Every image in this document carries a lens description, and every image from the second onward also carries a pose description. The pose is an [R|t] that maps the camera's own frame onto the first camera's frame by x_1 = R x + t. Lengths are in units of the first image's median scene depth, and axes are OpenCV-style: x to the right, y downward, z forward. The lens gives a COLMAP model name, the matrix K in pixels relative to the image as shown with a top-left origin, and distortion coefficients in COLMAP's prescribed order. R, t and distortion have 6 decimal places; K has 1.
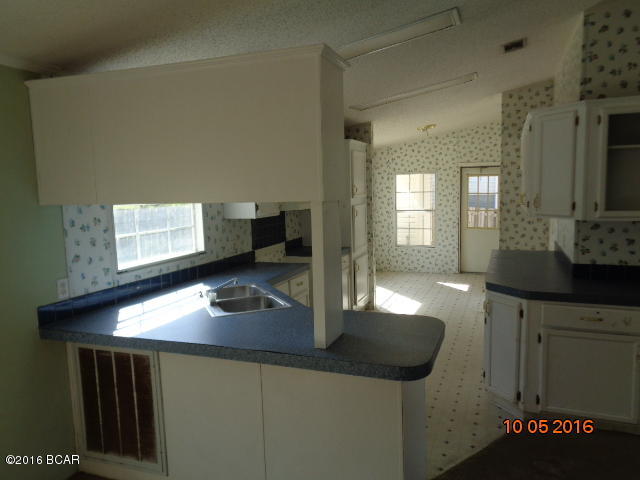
lens RADIAL K [[485.4, 0, 327.5], [0, 485.4, 241.0], [0, 0, 1]] dist [0.002967, 0.002818]
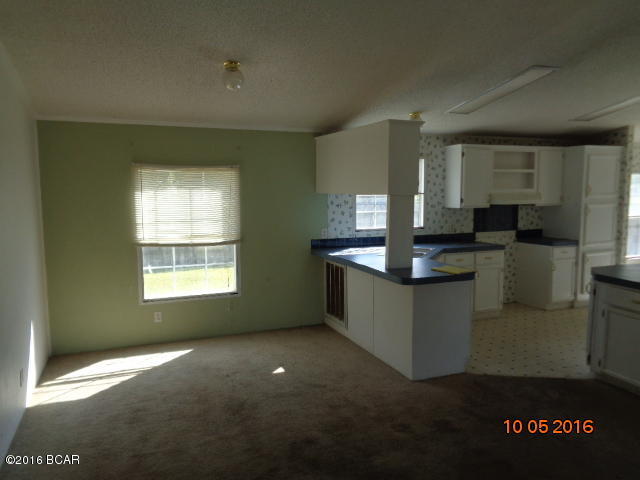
lens RADIAL K [[485.4, 0, 327.5], [0, 485.4, 241.0], [0, 0, 1]] dist [0.002967, 0.002818]
pose [[0.681529, 0.099095, -0.725051, 0.831248], [-0.092545, 0.994505, 0.048932, 0.022047], [0.725916, 0.033752, 0.686955, -0.362227]]
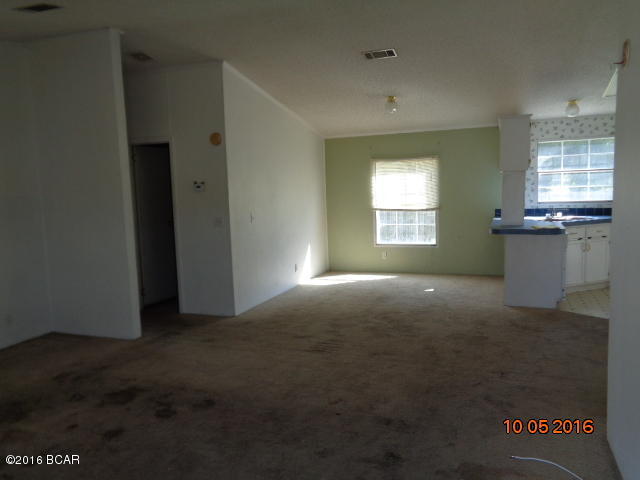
lens RADIAL K [[485.4, 0, 327.5], [0, 485.4, 241.0], [0, 0, 1]] dist [0.002967, 0.002818]
pose [[-0.003081, 0.131682, -0.991287, 1.786914], [-0.073826, 0.988557, 0.131549, 0.014604], [0.997266, 0.073588, 0.006676, 0.009419]]
